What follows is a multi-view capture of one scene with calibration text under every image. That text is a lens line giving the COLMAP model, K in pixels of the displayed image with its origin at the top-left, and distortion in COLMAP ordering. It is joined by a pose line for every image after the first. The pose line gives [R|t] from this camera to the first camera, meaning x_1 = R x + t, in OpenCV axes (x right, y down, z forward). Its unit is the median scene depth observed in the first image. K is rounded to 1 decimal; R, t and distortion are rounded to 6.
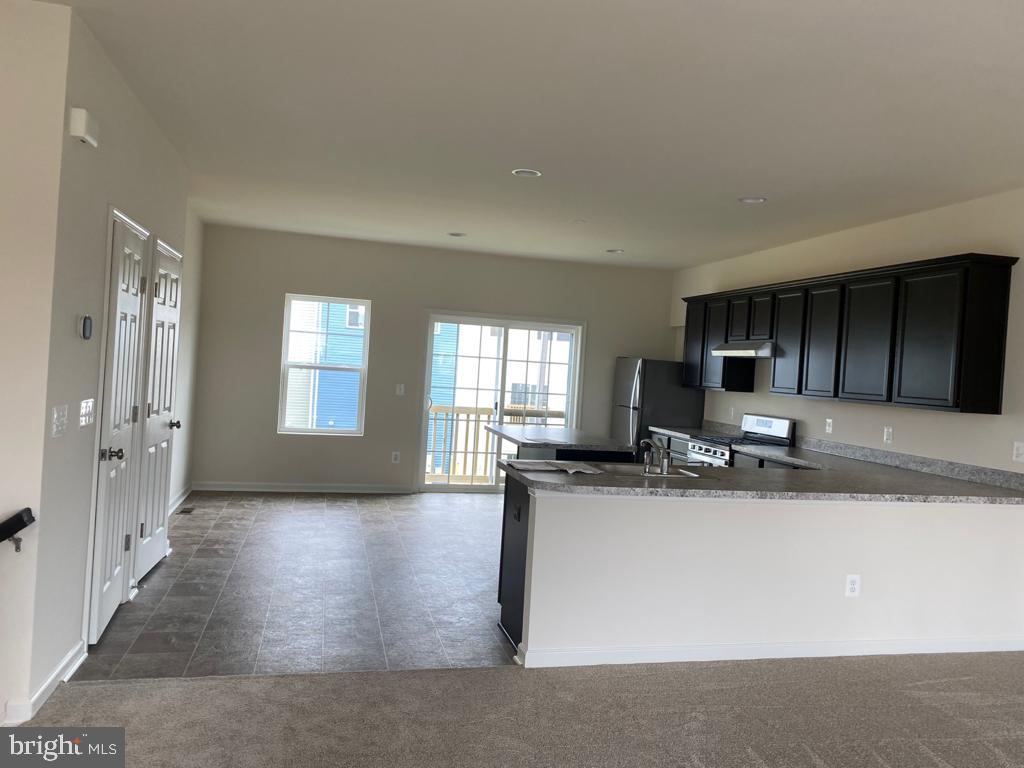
lens RADIAL K [[744.4, 0, 512.0], [0, 744.4, 384.0], [0, 0, 1]] dist [0.004927, 0.000807]
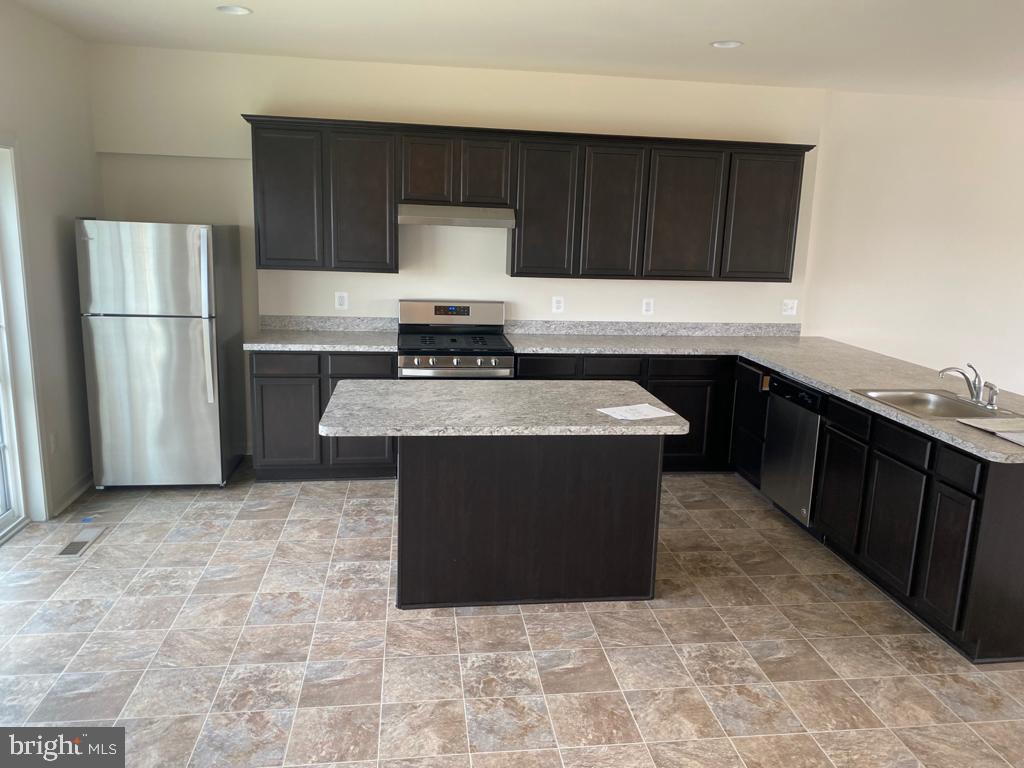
lens RADIAL K [[744.4, 0, 512.0], [0, 744.4, 384.0], [0, 0, 1]] dist [0.004927, 0.000807]
pose [[0.112198, -0.253610, 0.960778, -0.507530], [-0.000947, 0.966855, 0.255325, -0.085991], [-0.993685, -0.029557, 0.108239, 1.083452]]
